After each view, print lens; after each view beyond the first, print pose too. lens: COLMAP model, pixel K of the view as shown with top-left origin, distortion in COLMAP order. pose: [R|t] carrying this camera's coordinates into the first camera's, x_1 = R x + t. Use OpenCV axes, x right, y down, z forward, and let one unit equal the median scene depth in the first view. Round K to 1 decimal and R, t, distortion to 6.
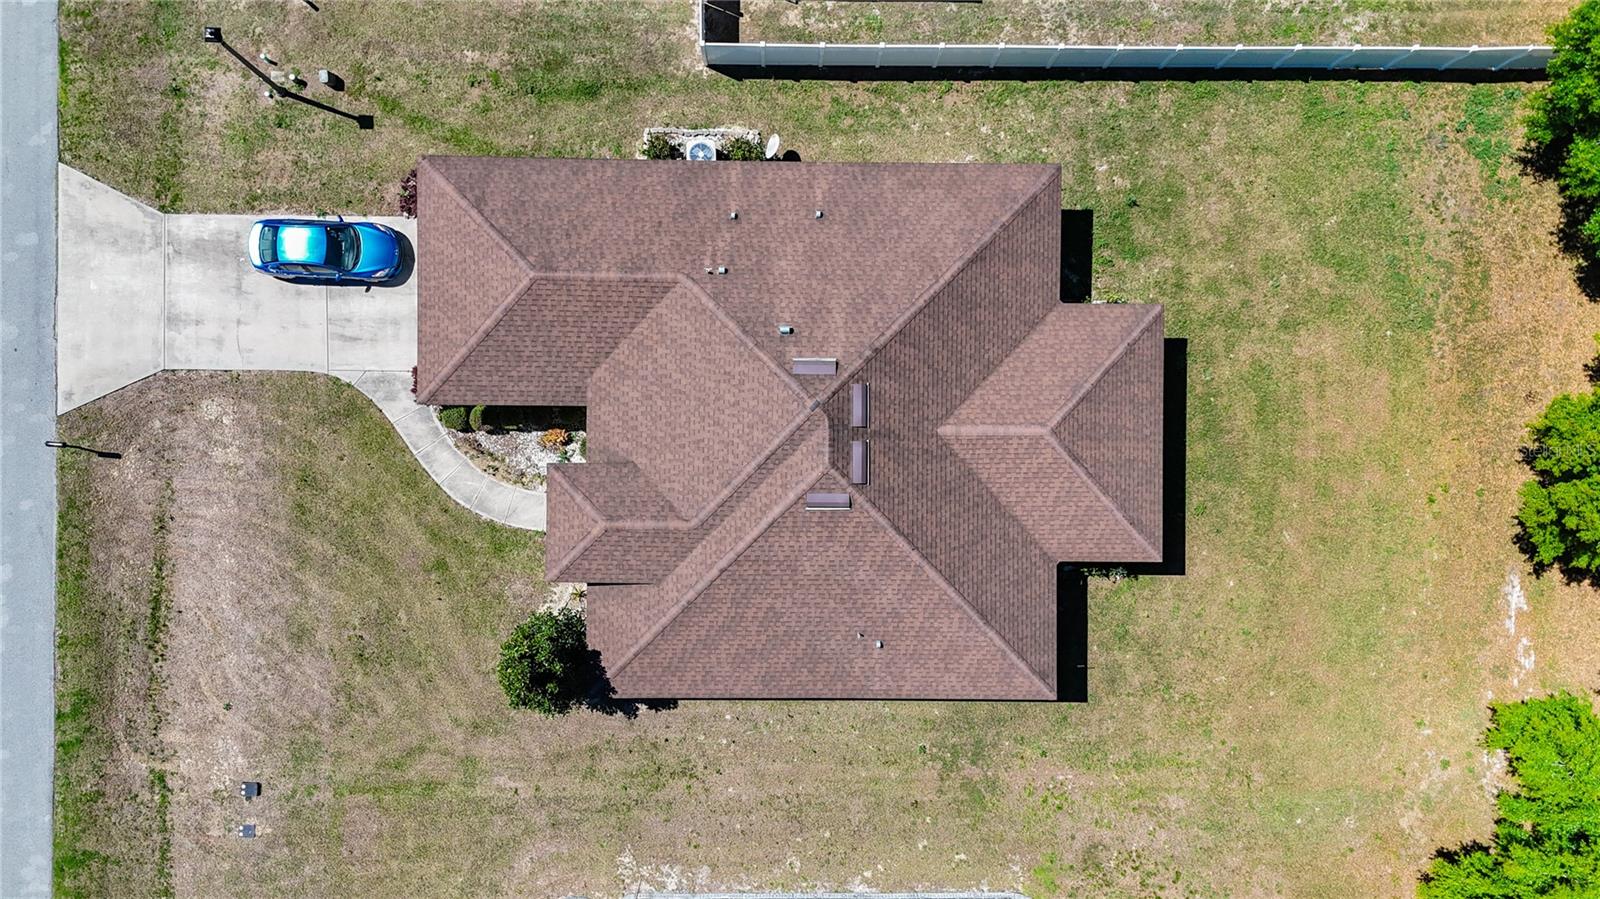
lens RADIAL K [[1155.3, 0, 798.7], [0, 1155.3, 469.6], [0, 0, 1]] dist [0.052916, -0.040154]
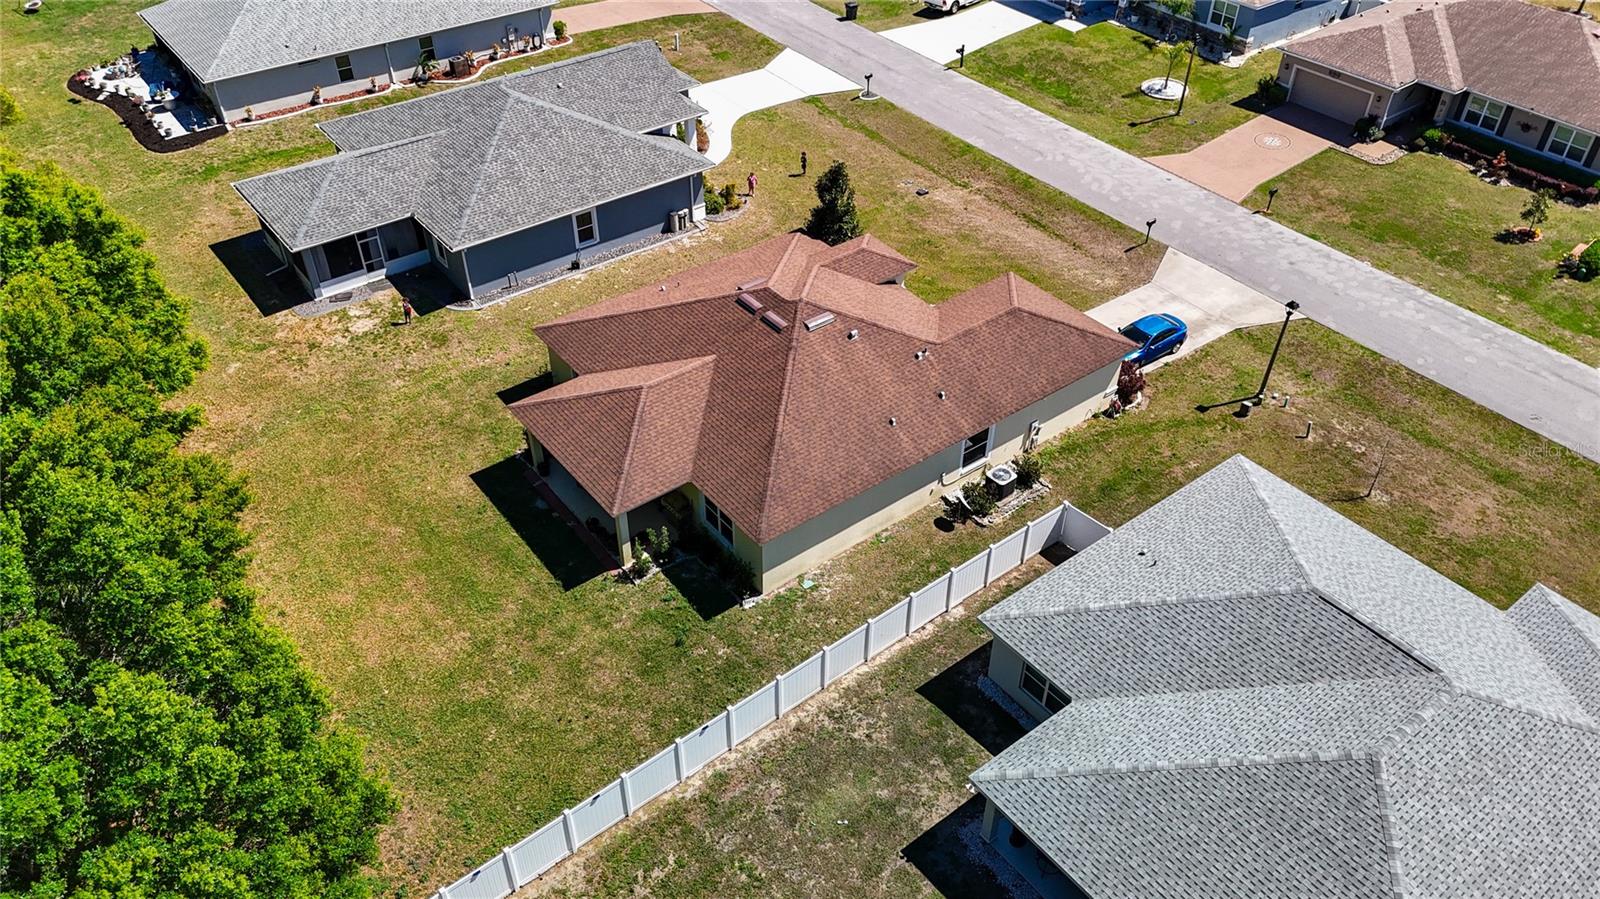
lens RADIAL K [[1155.3, 0, 798.7], [0, 1155.3, 469.6], [0, 0, 1]] dist [0.052916, -0.040154]
pose [[-0.789719, 0.382622, -0.479524, 0.638349], [-0.612963, -0.523881, 0.591460, -0.824967], [-0.024908, 0.761018, 0.648252, 0.212571]]
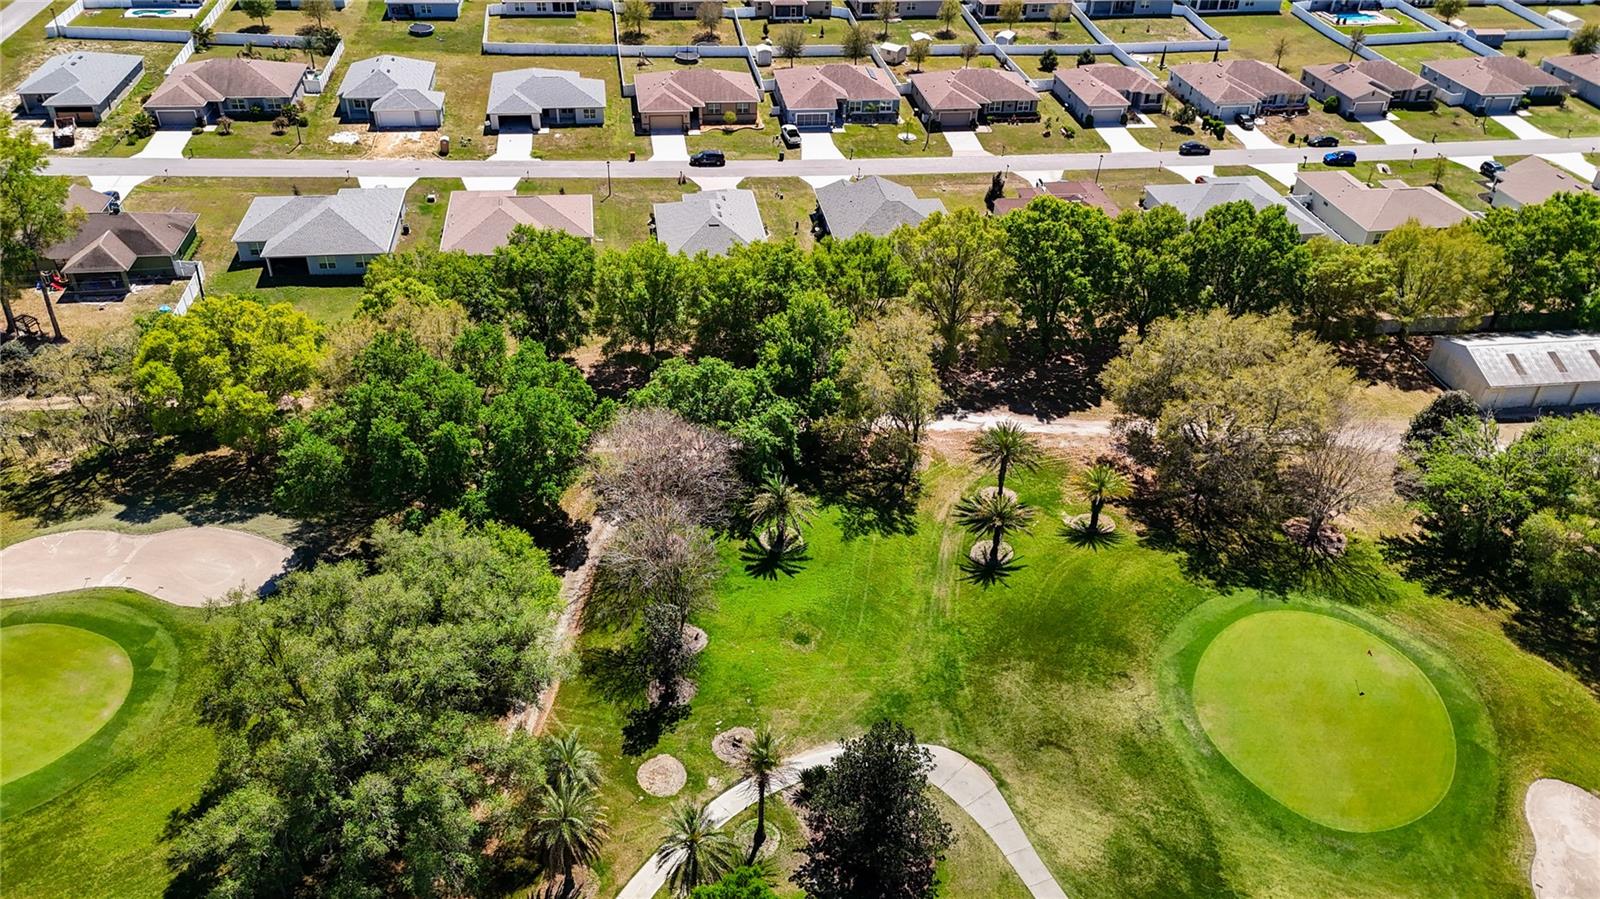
lens RADIAL K [[1155.3, 0, 798.7], [0, 1155.3, 469.6], [0, 0, 1]] dist [0.052916, -0.040154]
pose [[0.148011, 0.566481, -0.810674, 3.651499], [-0.988488, 0.058741, -0.139429, 1.501850], [-0.031364, 0.821978, 0.568654, -0.631247]]
